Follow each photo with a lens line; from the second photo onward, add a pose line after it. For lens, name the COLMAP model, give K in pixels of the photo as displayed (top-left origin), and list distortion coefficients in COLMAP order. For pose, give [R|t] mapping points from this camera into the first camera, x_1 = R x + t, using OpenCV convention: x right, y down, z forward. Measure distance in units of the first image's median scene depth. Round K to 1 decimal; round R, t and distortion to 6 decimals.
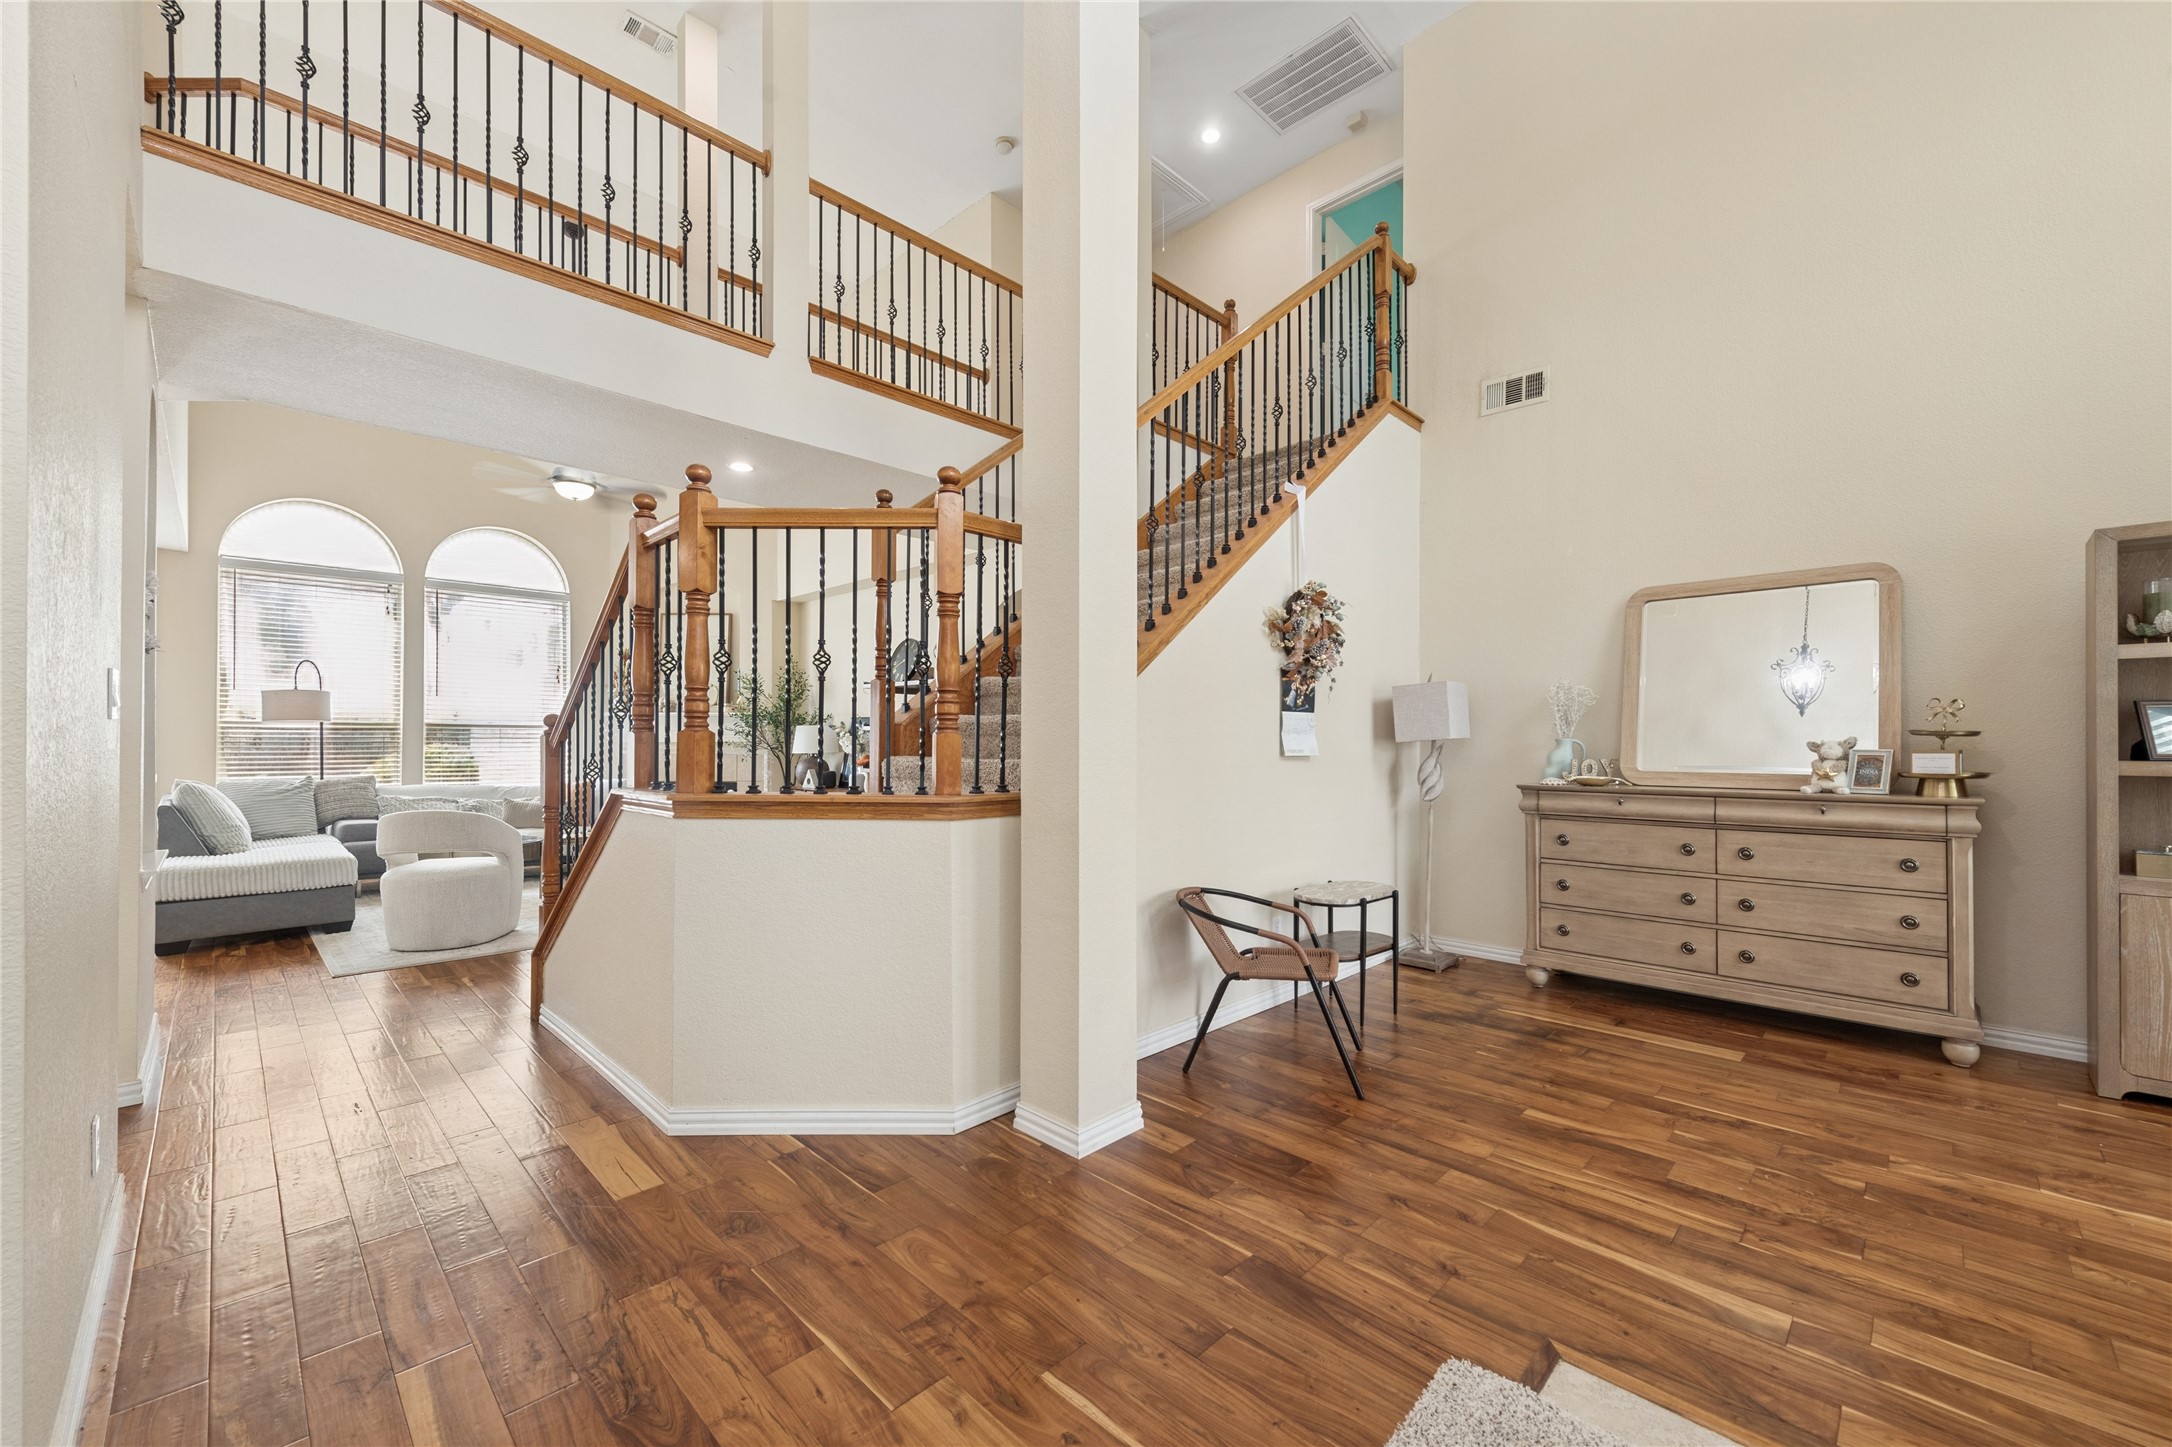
lens RADIAL K [[851.4, 0, 1090.1], [0, 851.4, 726.0], [0, 0, 1]] dist [0.019636, -0.006978]
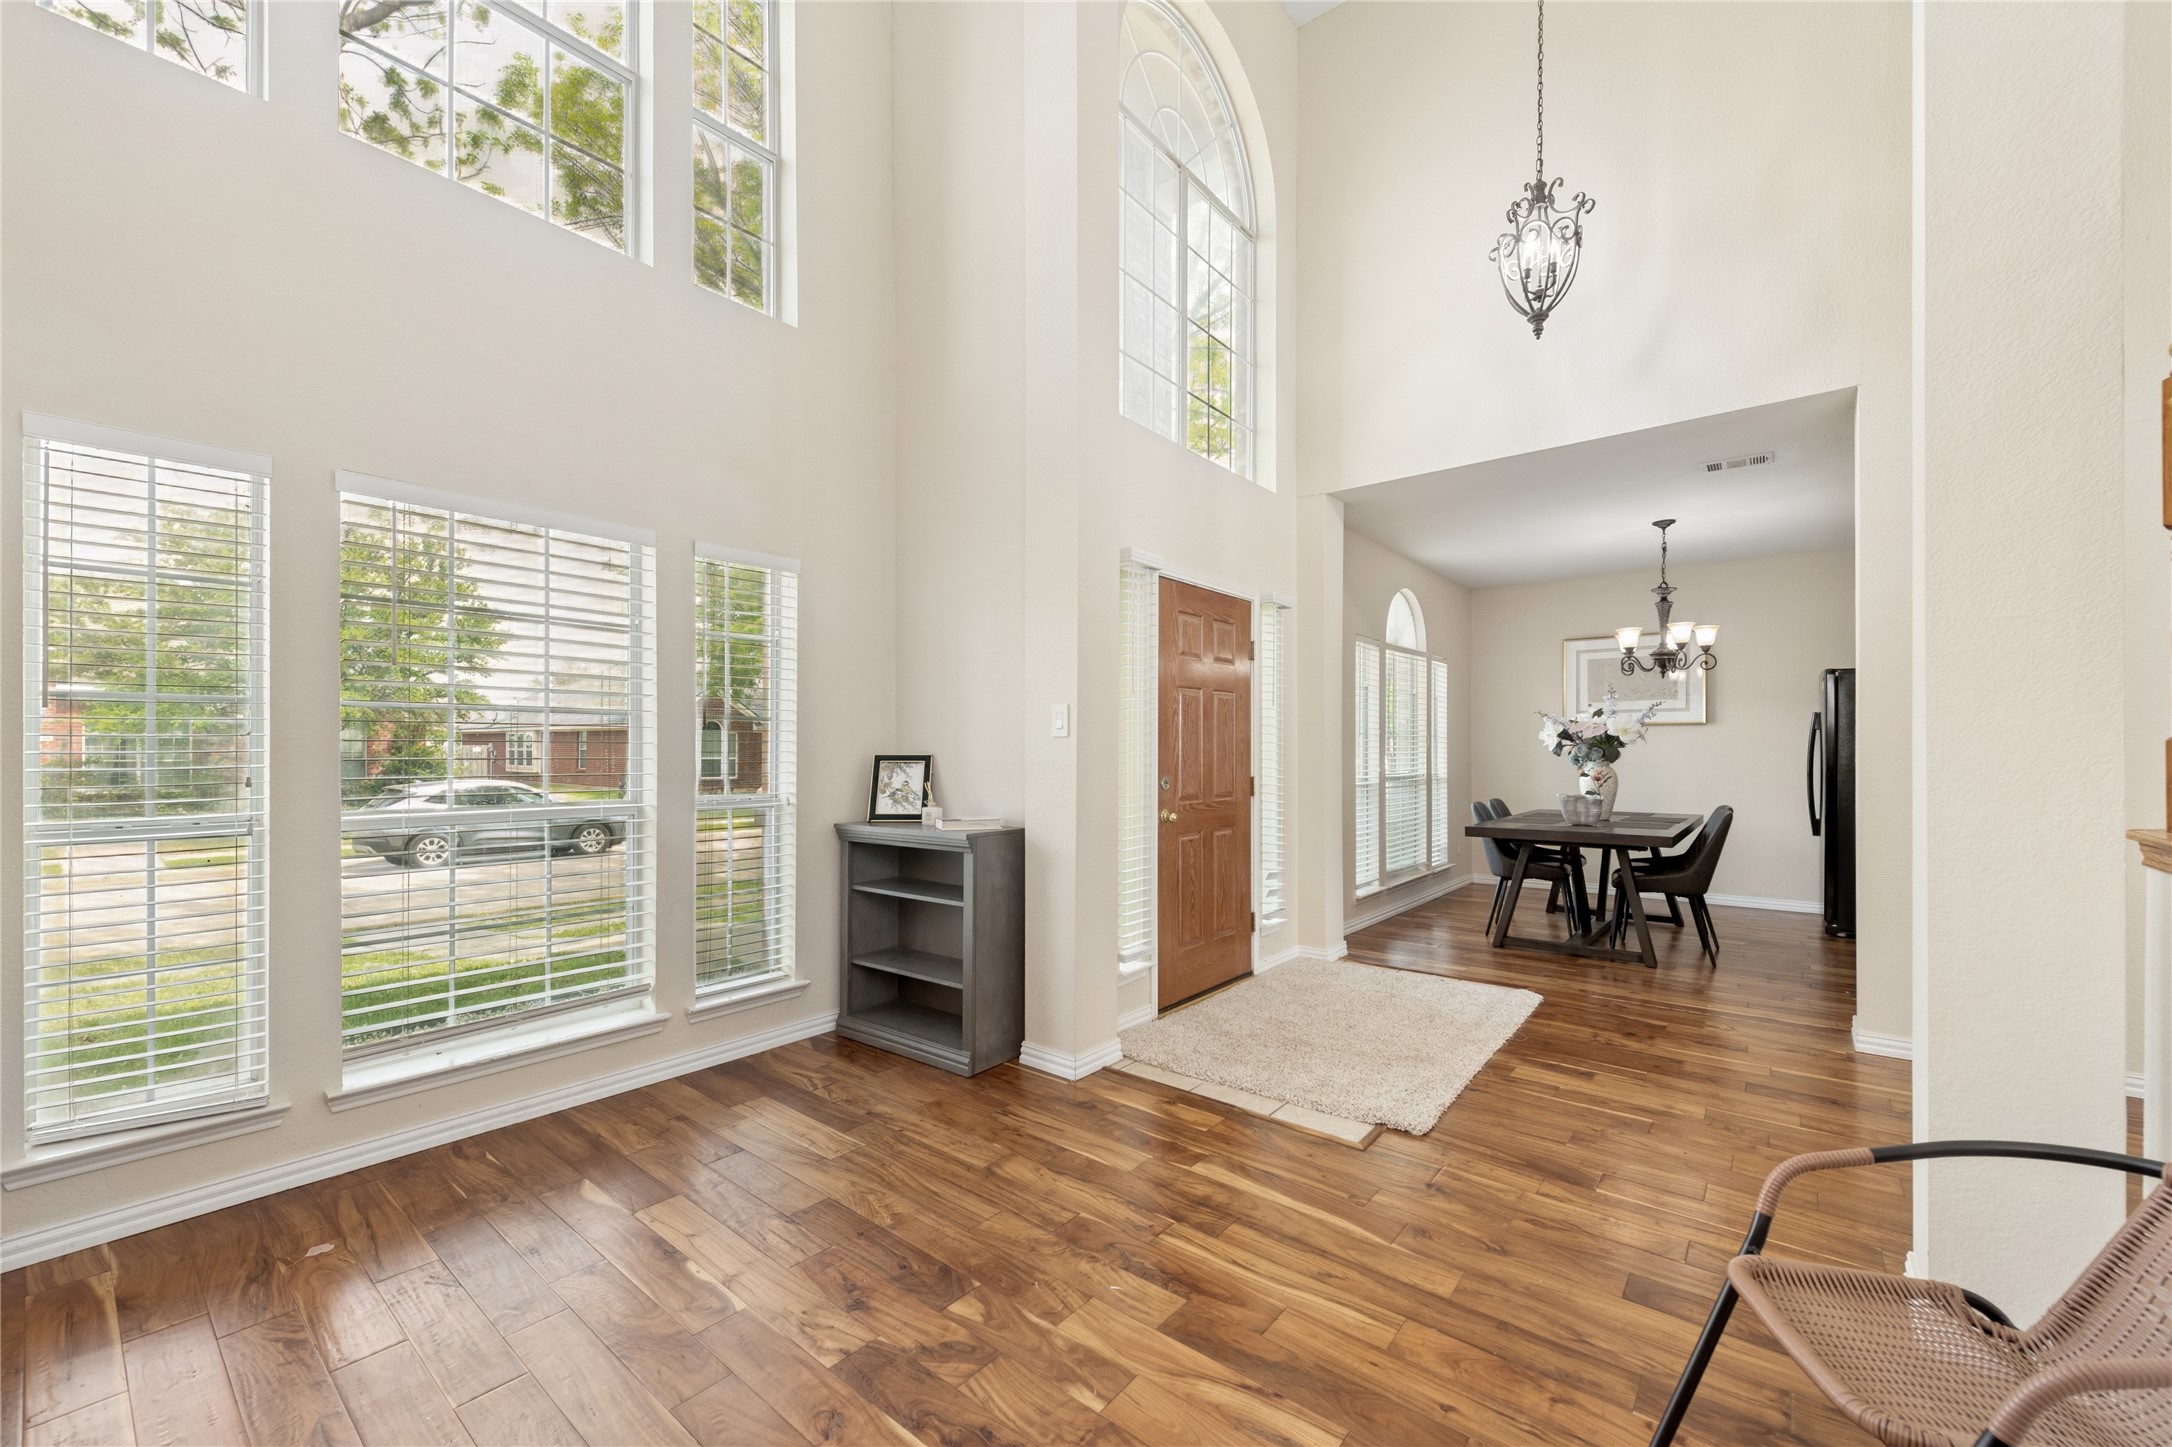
lens RADIAL K [[869.4, 0, 1084.7], [0, 869.4, 749.0], [0, 0, 1]] dist [-0.001039, -0.000177]
pose [[-0.995983, -0.002492, -0.089513, 0.592273], [-0.000855, 0.999832, -0.018316, 0.022713], [0.089544, -0.018166, -0.995817, 1.272542]]
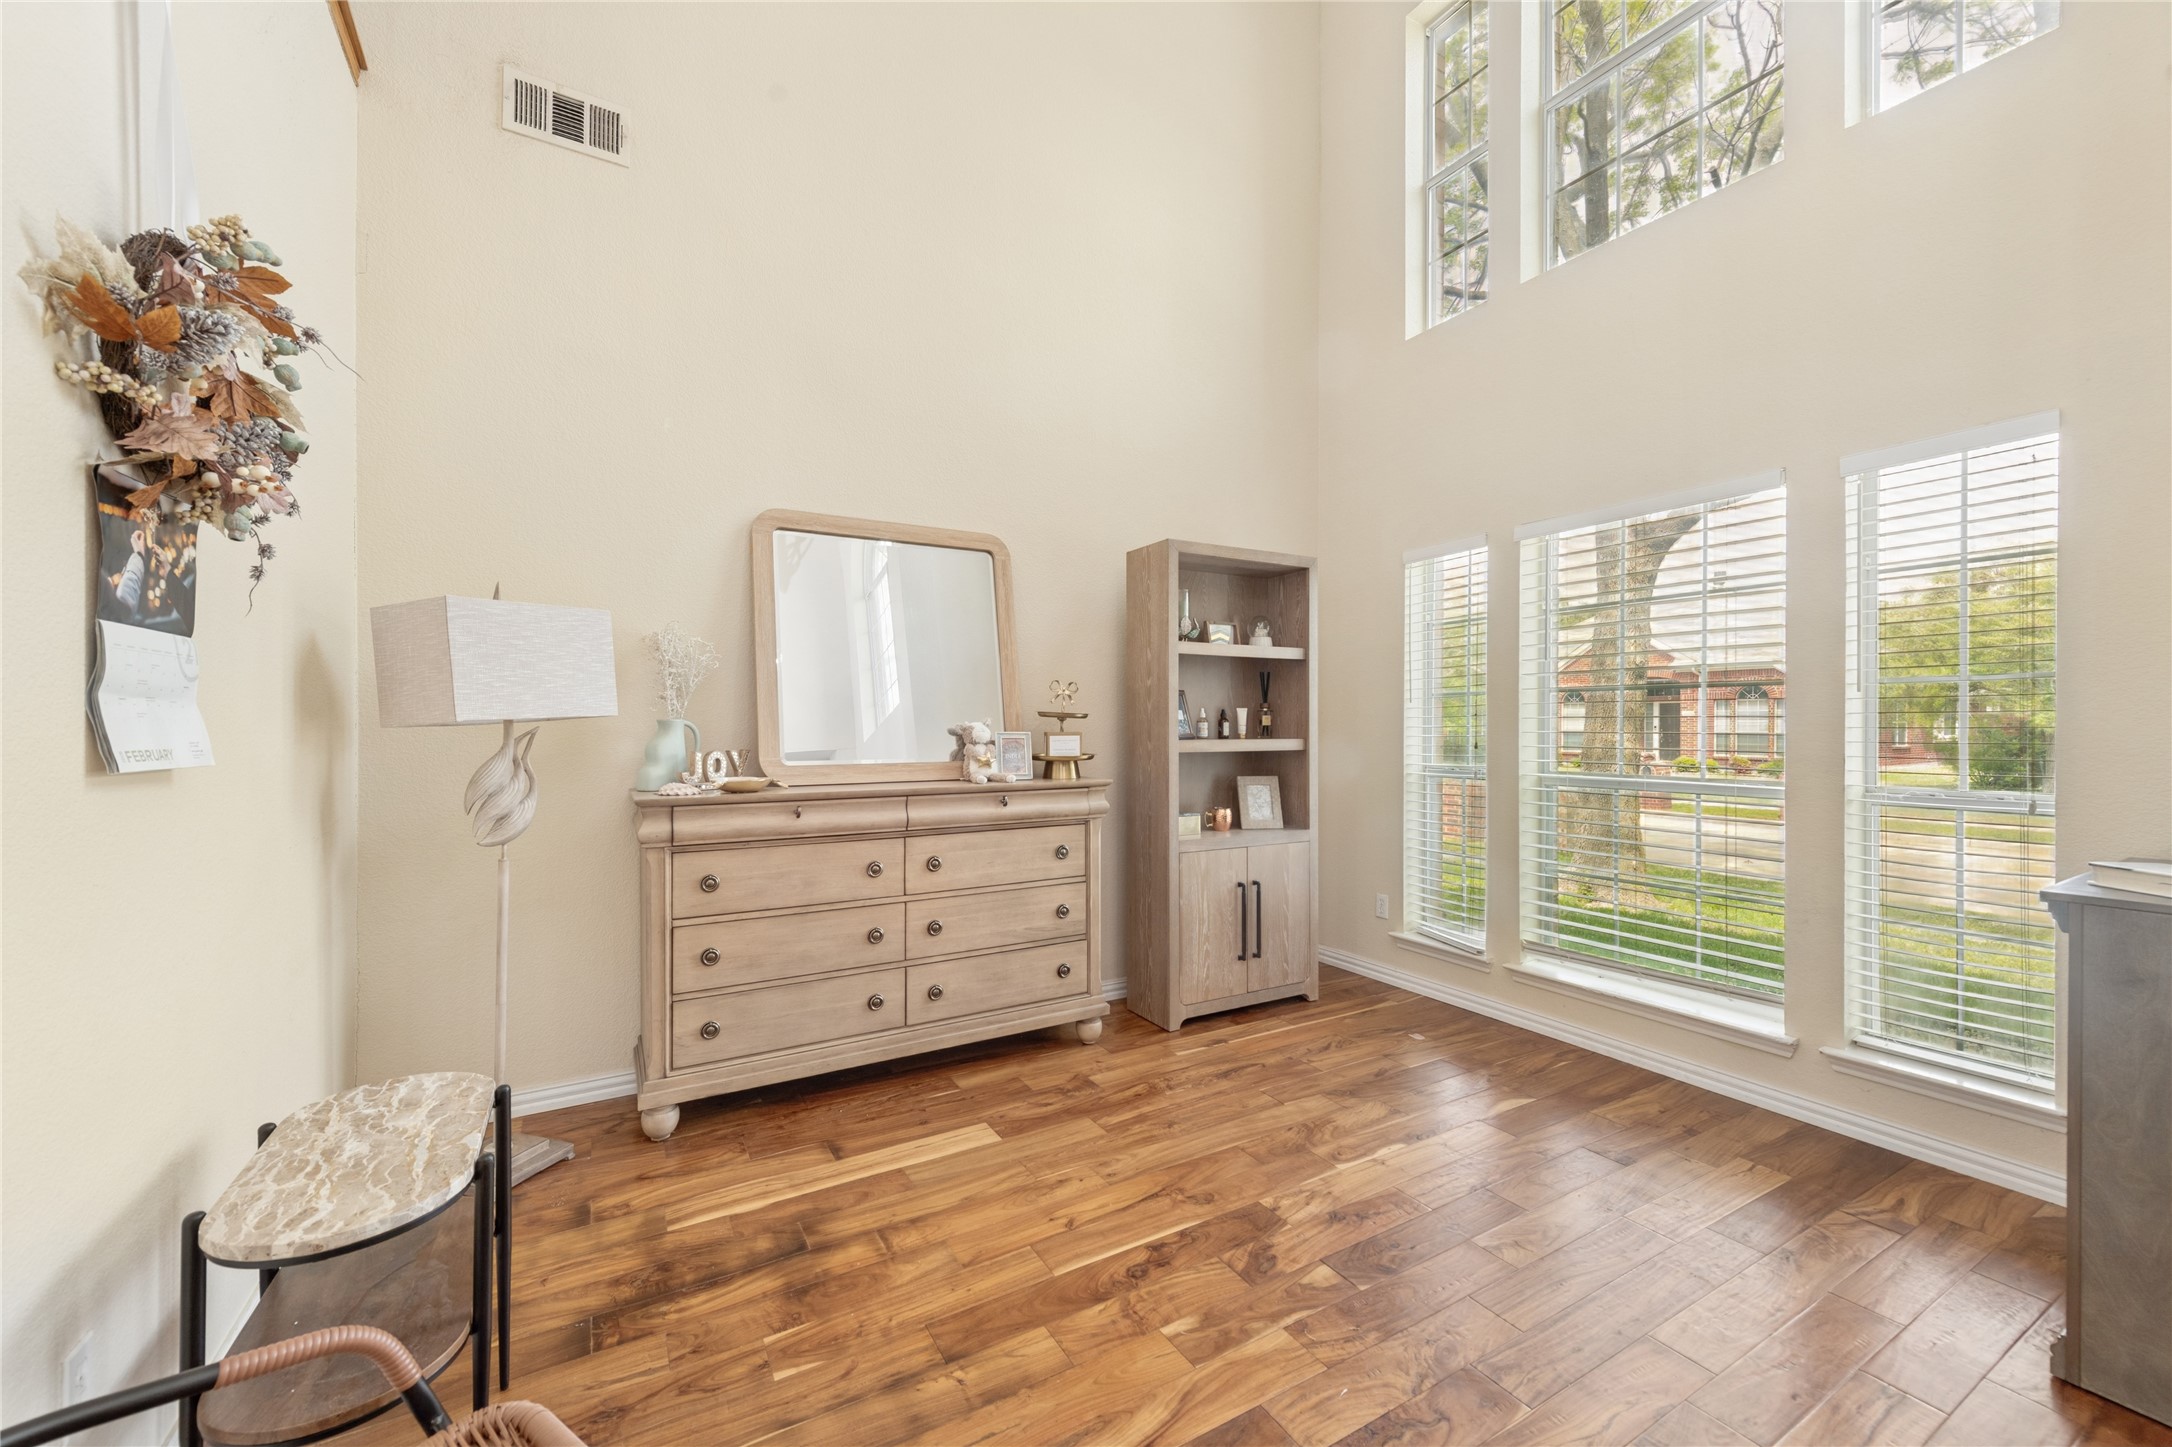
lens RADIAL K [[851.4, 0, 1090.1], [0, 851.4, 726.0], [0, 0, 1]] dist [0.019636, -0.006978]
pose [[0.269533, -0.002192, 0.962989, 0.040983], [-0.016621, 0.999838, 0.006928, 0.013353], [-0.962848, -0.017873, 0.269453, 0.705858]]
